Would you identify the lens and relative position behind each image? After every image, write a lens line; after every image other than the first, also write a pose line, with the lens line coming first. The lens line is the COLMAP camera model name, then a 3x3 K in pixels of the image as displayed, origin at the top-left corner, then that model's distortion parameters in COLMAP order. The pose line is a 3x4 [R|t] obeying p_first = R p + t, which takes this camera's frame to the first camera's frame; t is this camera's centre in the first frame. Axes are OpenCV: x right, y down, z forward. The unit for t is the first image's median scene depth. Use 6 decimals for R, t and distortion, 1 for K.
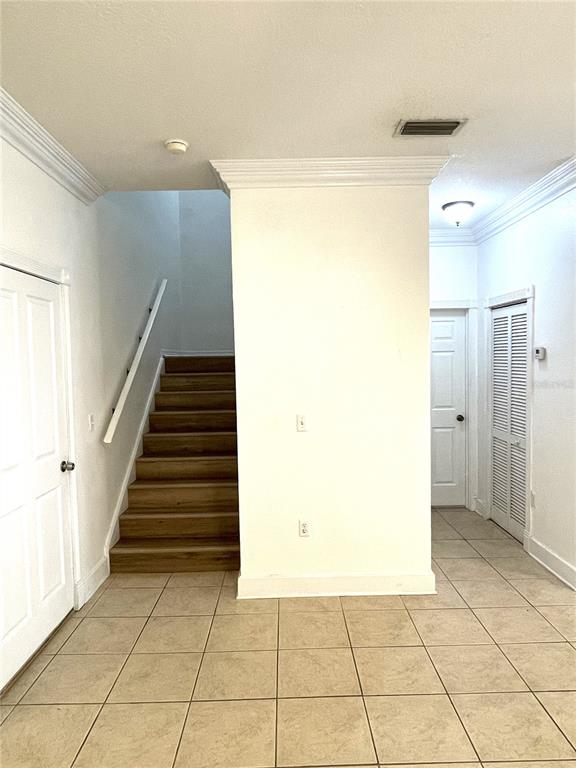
lens RADIAL K [[511.2, 0, 289.9], [0, 511.2, 387.7], [0, 0, 1]] dist [-0.000294, -0.004576]
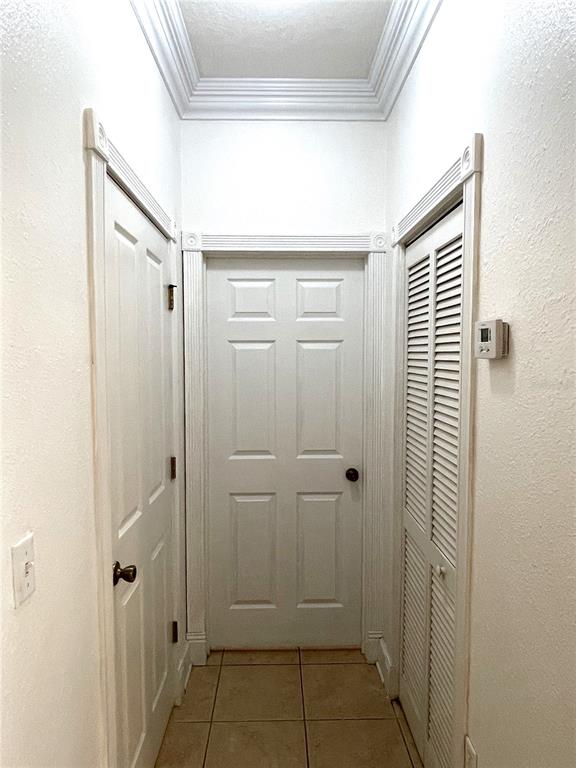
lens RADIAL K [[511.2, 0, 289.9], [0, 511.2, 387.7], [0, 0, 1]] dist [-0.000294, -0.004576]
pose [[0.999696, 0.017439, 0.017442, 0.286533], [-0.017546, 0.999828, 0.006016, -0.030189], [-0.017334, -0.006320, 0.999830, 0.546703]]
